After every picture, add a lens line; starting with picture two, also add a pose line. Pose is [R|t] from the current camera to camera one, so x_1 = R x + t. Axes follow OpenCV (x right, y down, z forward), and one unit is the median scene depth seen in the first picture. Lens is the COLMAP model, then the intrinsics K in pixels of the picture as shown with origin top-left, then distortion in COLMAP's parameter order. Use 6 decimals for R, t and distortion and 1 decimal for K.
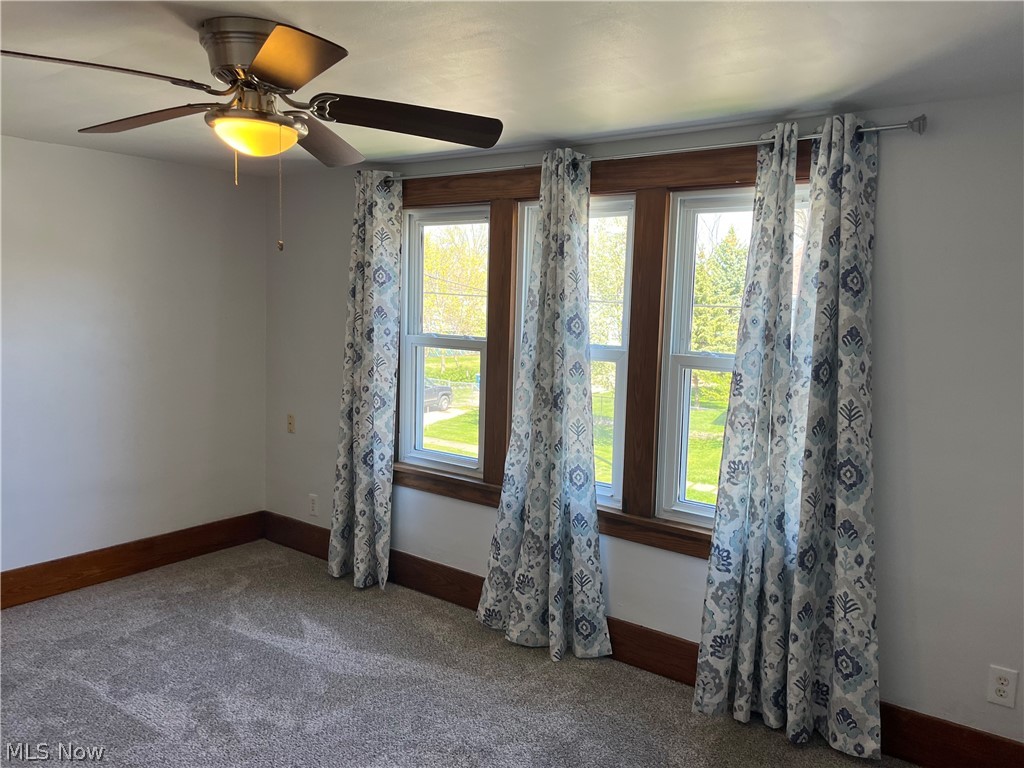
lens RADIAL K [[772.7, 0, 508.9], [0, 772.7, 375.5], [0, 0, 1]] dist [0.061409, -0.084032]
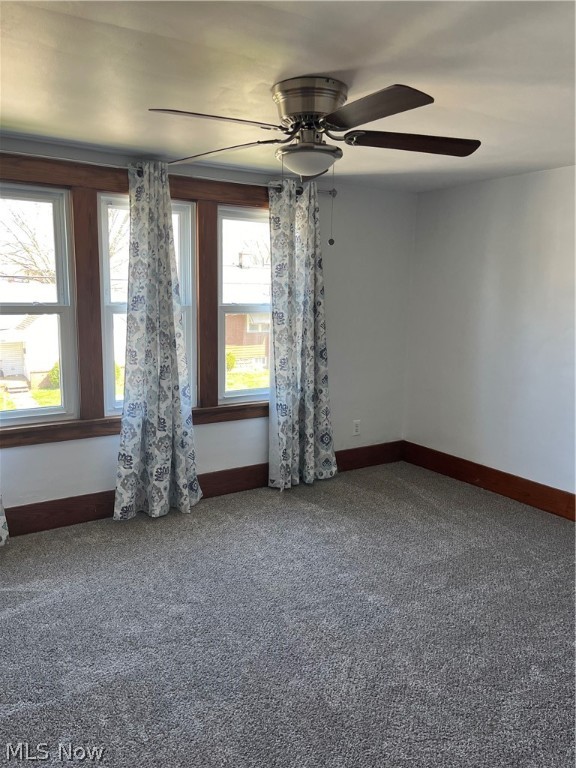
lens RADIAL K [[579.5, 0, 288.7], [0, 579.5, 388.2], [0, 0, 1]] dist [0.061409, -0.084032]
pose [[0.339158, -0.187570, 0.921840, -0.937245], [0.082320, 0.982079, 0.169540, -0.053113], [-0.937121, 0.018385, 0.348521, 0.442363]]
